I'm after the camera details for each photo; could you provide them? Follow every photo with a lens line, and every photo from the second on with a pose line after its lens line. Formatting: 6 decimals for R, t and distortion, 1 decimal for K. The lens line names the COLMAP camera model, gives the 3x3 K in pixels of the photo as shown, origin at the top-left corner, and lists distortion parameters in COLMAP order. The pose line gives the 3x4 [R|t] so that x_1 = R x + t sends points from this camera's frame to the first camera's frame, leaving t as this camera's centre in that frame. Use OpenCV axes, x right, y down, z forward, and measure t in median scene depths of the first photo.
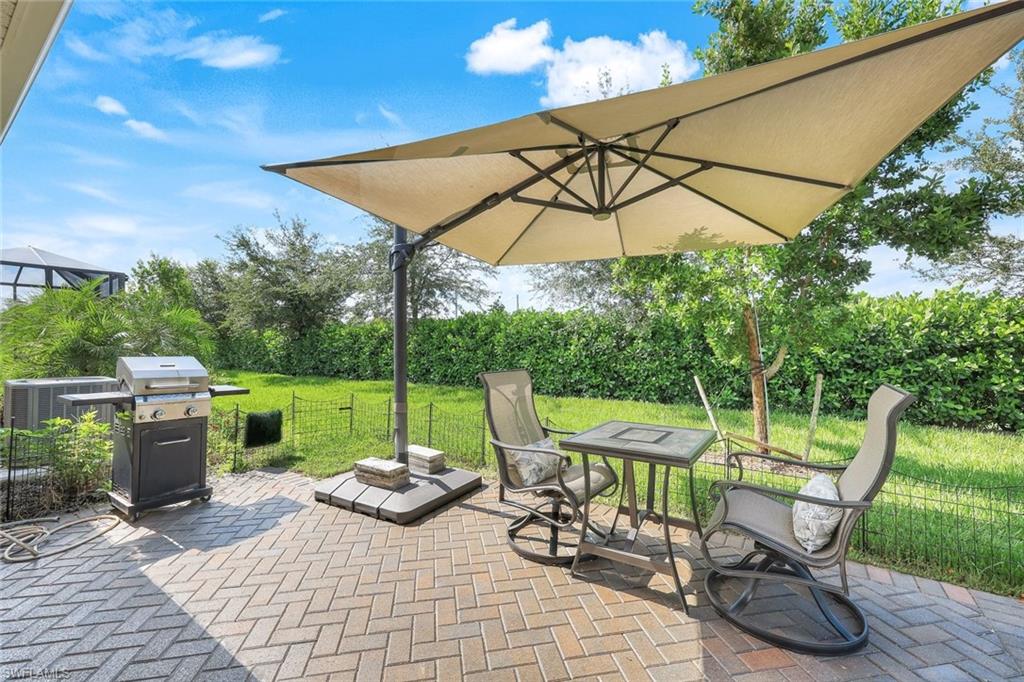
lens RADIAL K [[414.6, 0, 512.5], [0, 414.6, 342.2], [0, 0, 1]] dist [0.002099, -0.000378]
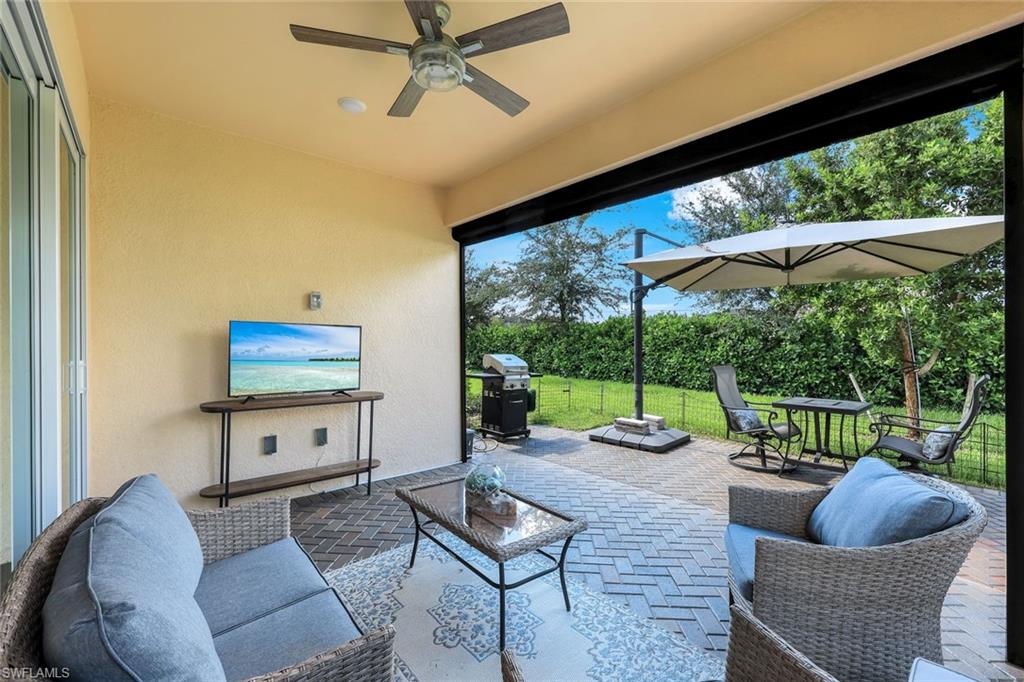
lens RADIAL K [[414.6, 0, 511.5], [0, 414.6, 339.9], [0, 0, 1]] dist [0.002099, -0.000378]
pose [[0.968385, 0.001052, -0.249459, -0.166225], [-0.001311, 0.999999, -0.000872, -0.011561], [0.249458, 0.001171, 0.968385, -0.326679]]
